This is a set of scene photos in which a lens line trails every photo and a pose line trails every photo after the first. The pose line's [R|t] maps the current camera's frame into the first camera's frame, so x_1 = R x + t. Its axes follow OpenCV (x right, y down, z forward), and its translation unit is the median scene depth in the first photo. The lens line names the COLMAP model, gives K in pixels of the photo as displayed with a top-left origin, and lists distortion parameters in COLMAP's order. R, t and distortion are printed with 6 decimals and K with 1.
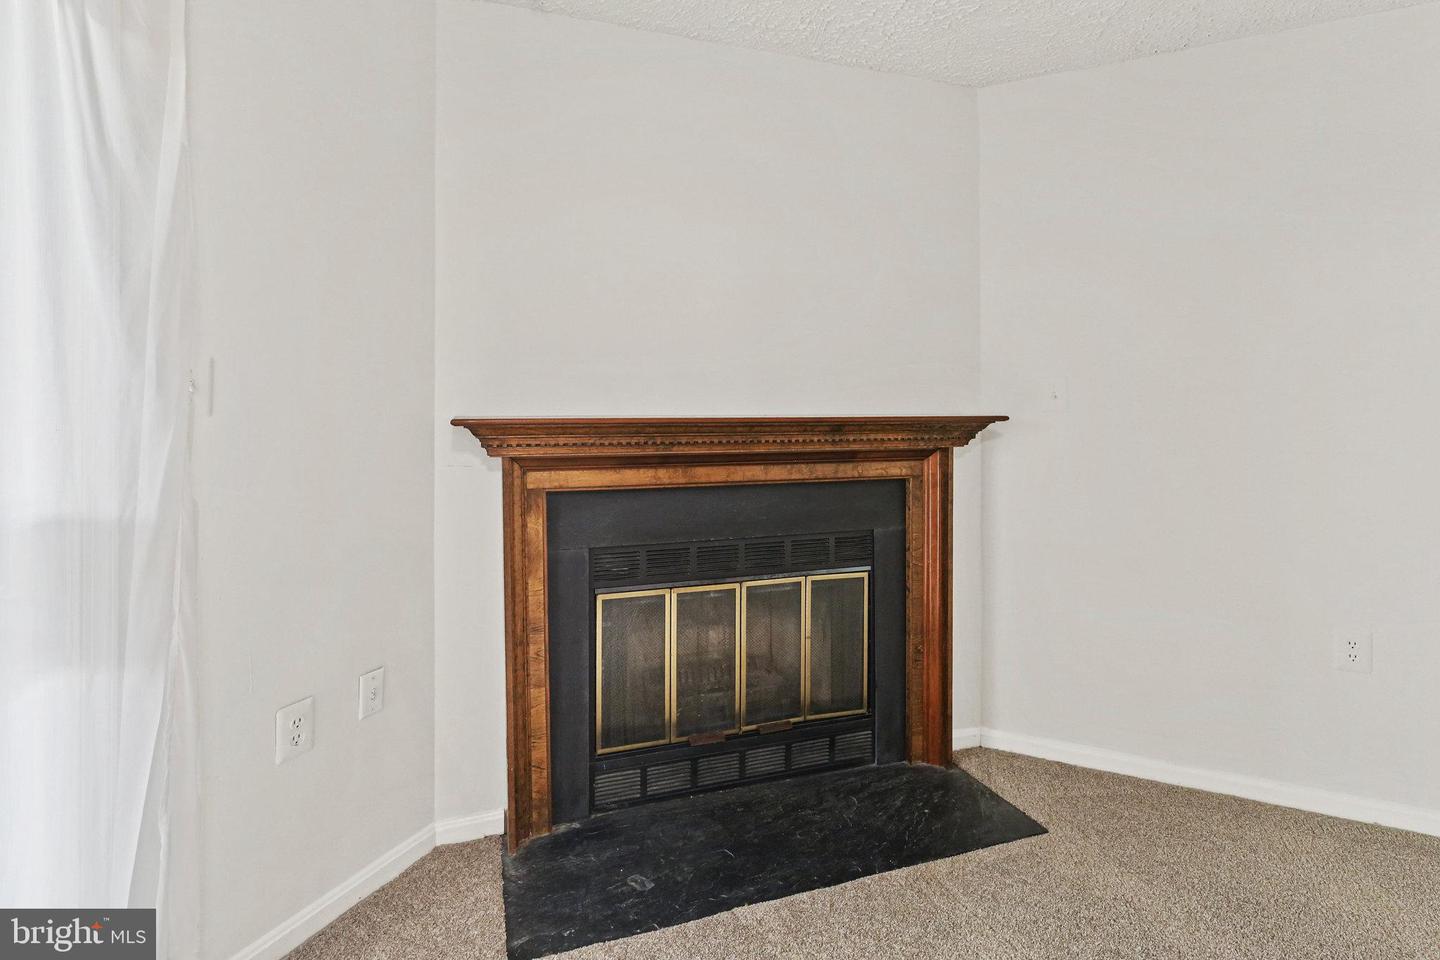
lens RADIAL K [[701.8, 0, 716.8], [0, 701.8, 407.6], [0, 0, 1]] dist [0.004486, -0.001265]
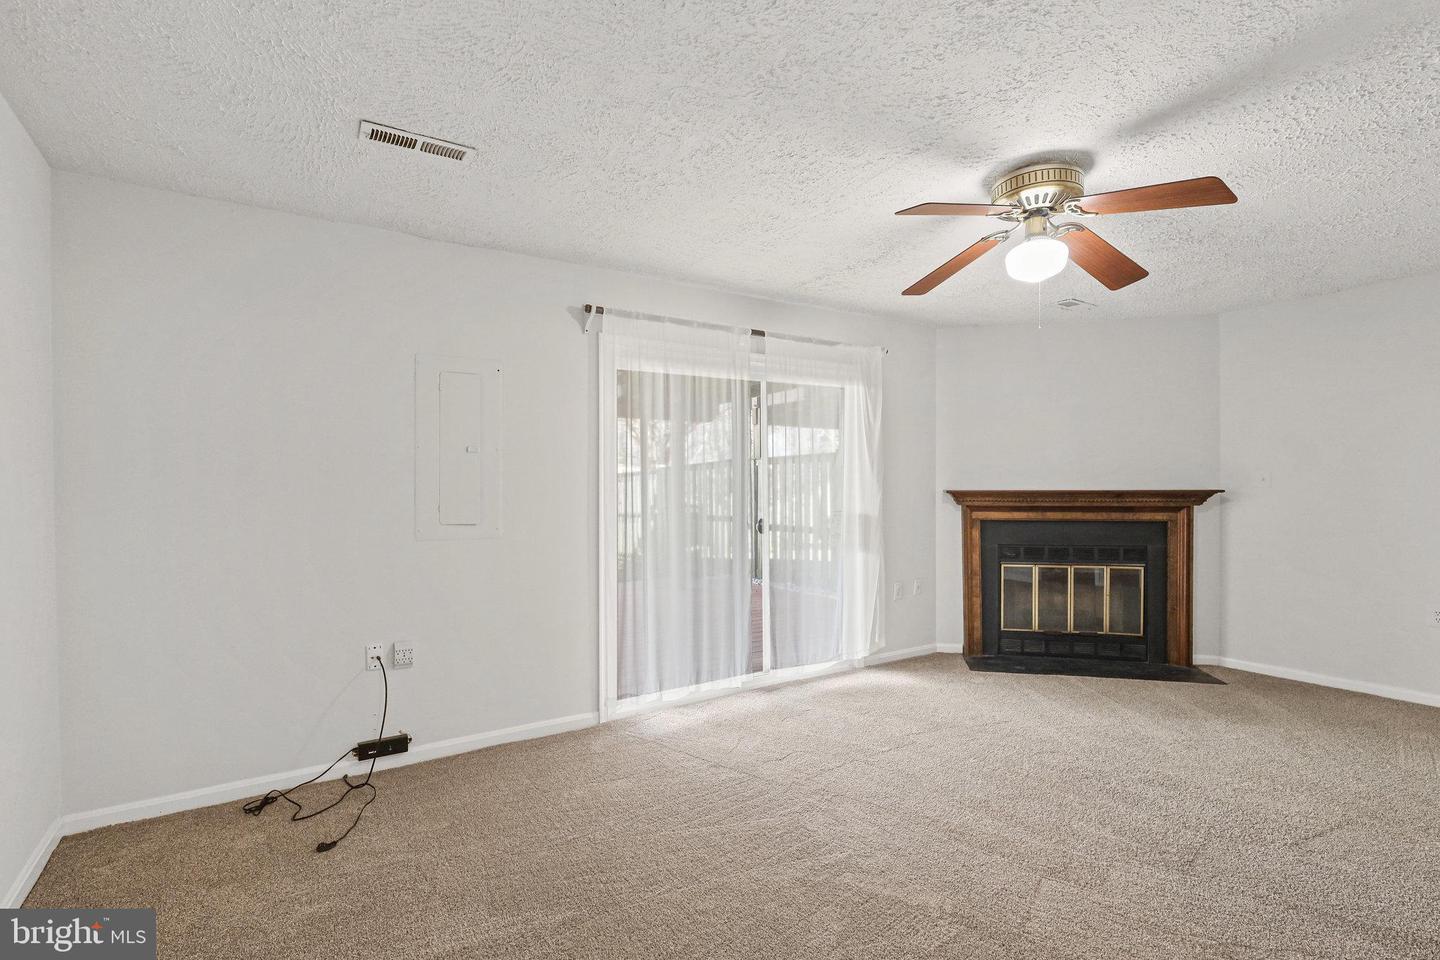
lens RADIAL K [[701.8, 0, 721.0], [0, 701.8, 496.5], [0, 0, 1]] dist [0.004486, -0.001265]
pose [[0.855819, 0.003065, -0.517267, 0.236629], [0.002855, 0.999939, 0.010648, 0.005971], [0.517268, -0.010589, 0.855758, -1.464711]]
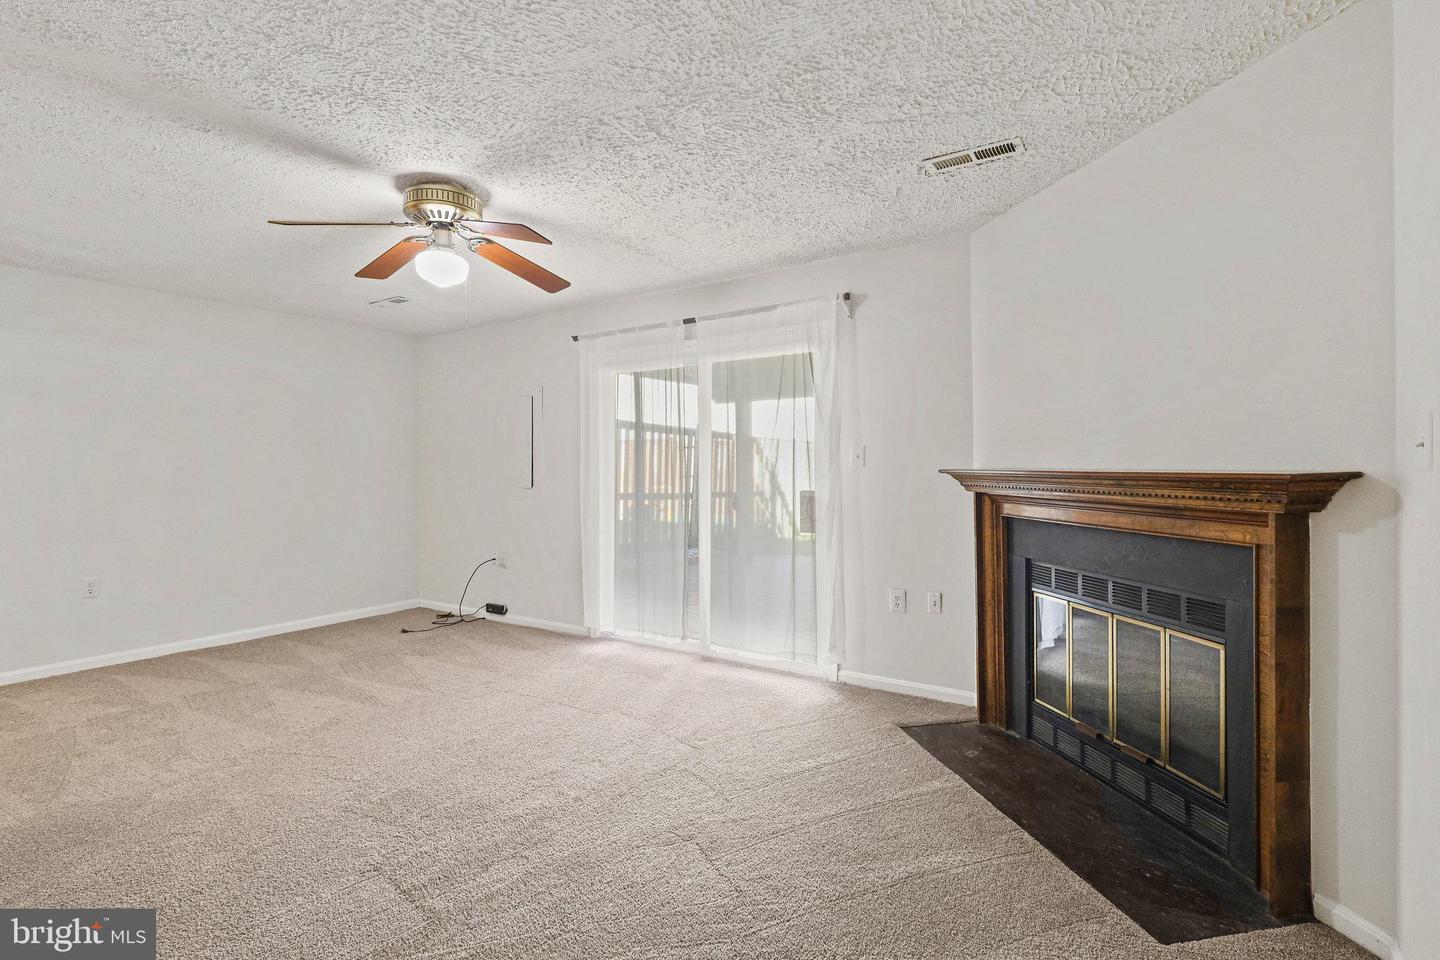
lens RADIAL K [[701.8, 0, 690.6], [0, 701.8, 468.2], [0, 0, 1]] dist [0.004486, -0.001265]
pose [[-0.172731, 0.004570, -0.984959, 1.315783], [0.001891, 0.999989, 0.004308, 0.001844], [0.984967, -0.001119, -0.172737, 0.519457]]
